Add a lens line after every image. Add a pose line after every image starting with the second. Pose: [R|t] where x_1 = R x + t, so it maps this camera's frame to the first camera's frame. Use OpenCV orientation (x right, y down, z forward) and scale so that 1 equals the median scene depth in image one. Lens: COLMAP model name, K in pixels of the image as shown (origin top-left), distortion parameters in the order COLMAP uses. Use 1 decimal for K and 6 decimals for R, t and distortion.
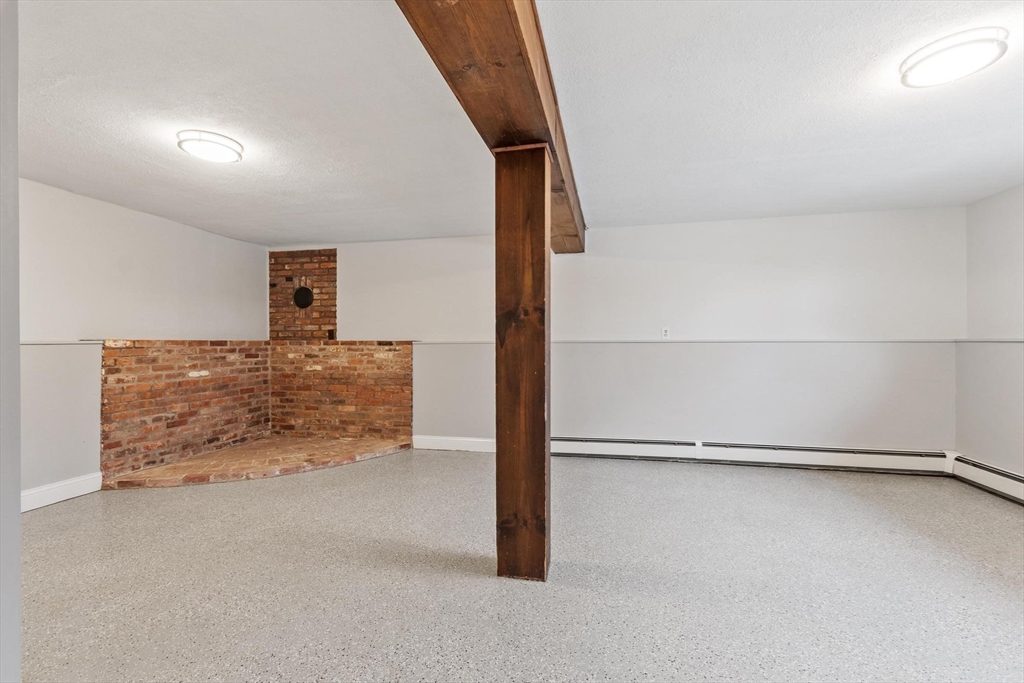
lens RADIAL K [[445.7, 0, 513.3], [0, 445.7, 344.9], [0, 0, 1]] dist [0.001263, -0.000108]
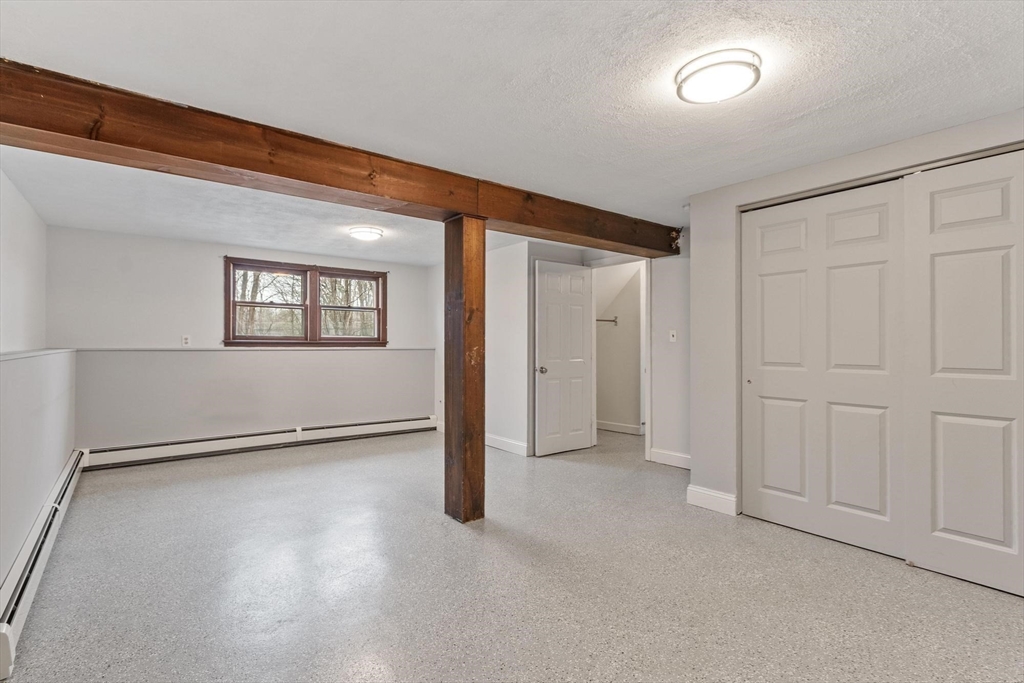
lens RADIAL K [[475.0, 0, 507.7], [0, 475.0, 327.2], [0, 0, 1]] dist [0.002956, 0.000236]
pose [[-0.765369, 0.016725, 0.643374, -0.833228], [-0.000081, 0.999660, -0.026083, -0.035744], [-0.643591, -0.020016, -0.765108, 1.637952]]
